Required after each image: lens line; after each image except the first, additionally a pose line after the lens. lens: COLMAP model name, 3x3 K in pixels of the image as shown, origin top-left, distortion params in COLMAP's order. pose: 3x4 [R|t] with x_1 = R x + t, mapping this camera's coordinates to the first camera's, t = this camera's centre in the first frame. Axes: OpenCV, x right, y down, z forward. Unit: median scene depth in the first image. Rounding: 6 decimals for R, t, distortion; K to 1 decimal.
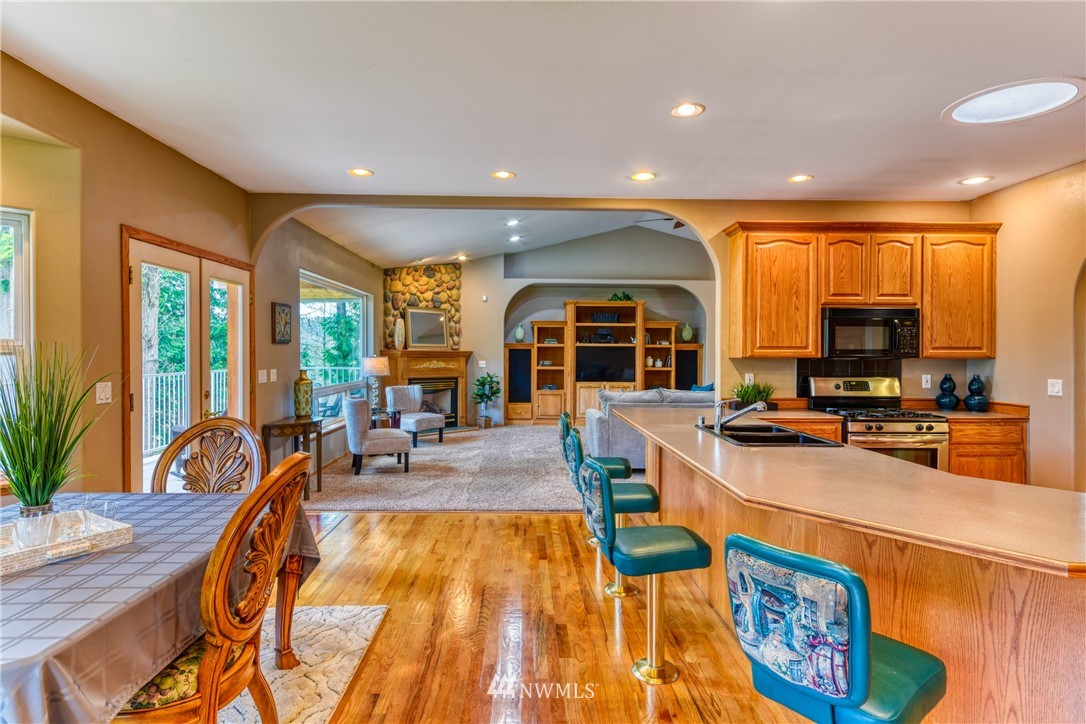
lens RADIAL K [[606.1, 0, 534.7], [0, 606.1, 358.8], [0, 0, 1]] dist [-0.000464, 0.000001]
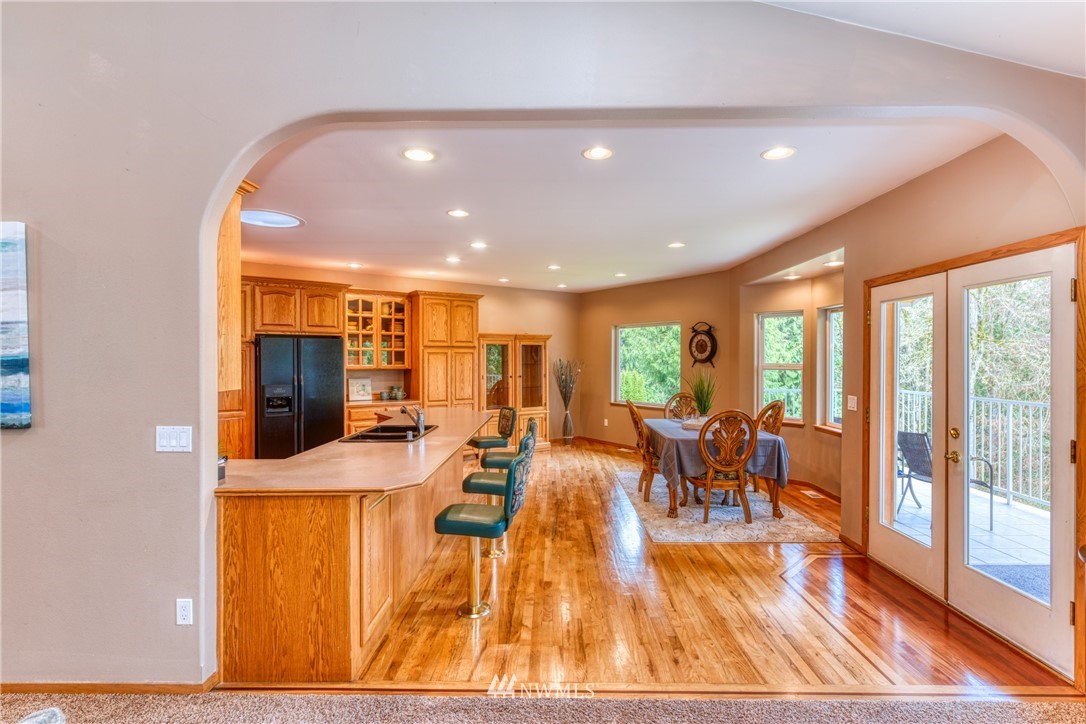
lens RADIAL K [[530.6, 0, 545.2], [0, 530.6, 358.5], [0, 0, 1]] dist [0.003611, -0.000281]
pose [[-0.999498, -0.005831, 0.031136, -0.002454], [-0.005520, 0.999934, 0.010085, -0.018281], [-0.031193, 0.009908, -0.999464, 0.699896]]
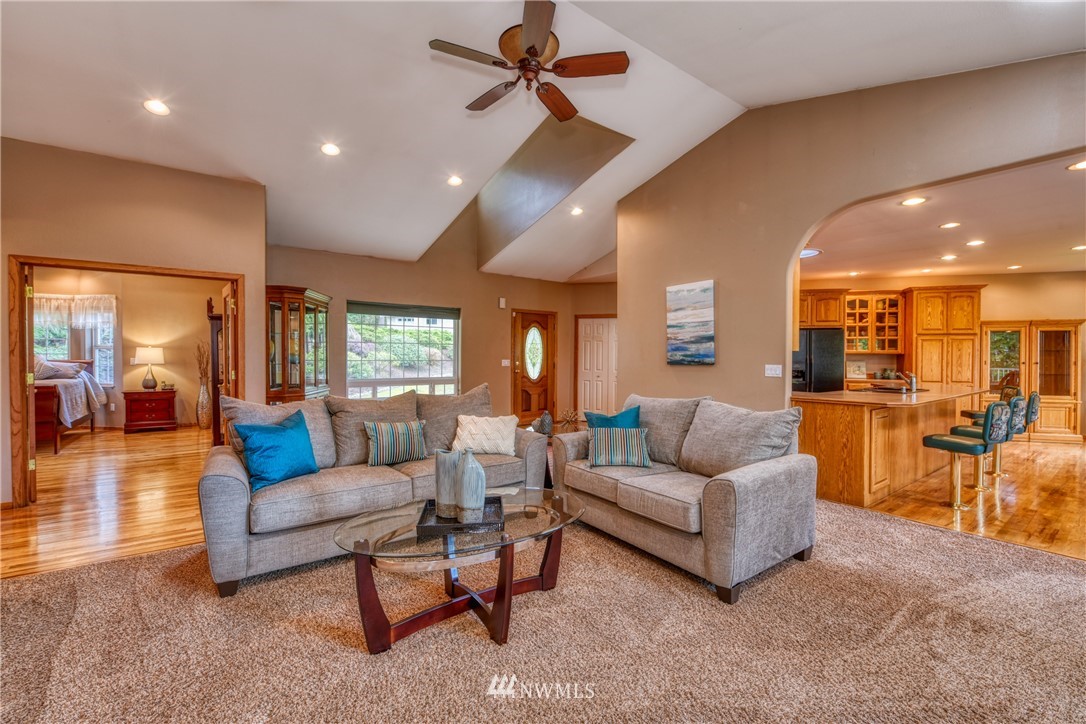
lens RADIAL K [[450.9, 0, 552.6], [0, 450.9, 363.2], [0, 0, 1]] dist [-0.018981, -0.000484]
pose [[-0.586303, -0.020839, 0.809823, -0.052791], [0.002017, 0.999628, 0.027183, 0.000127], [-0.810089, 0.017571, -0.586044, 0.884053]]
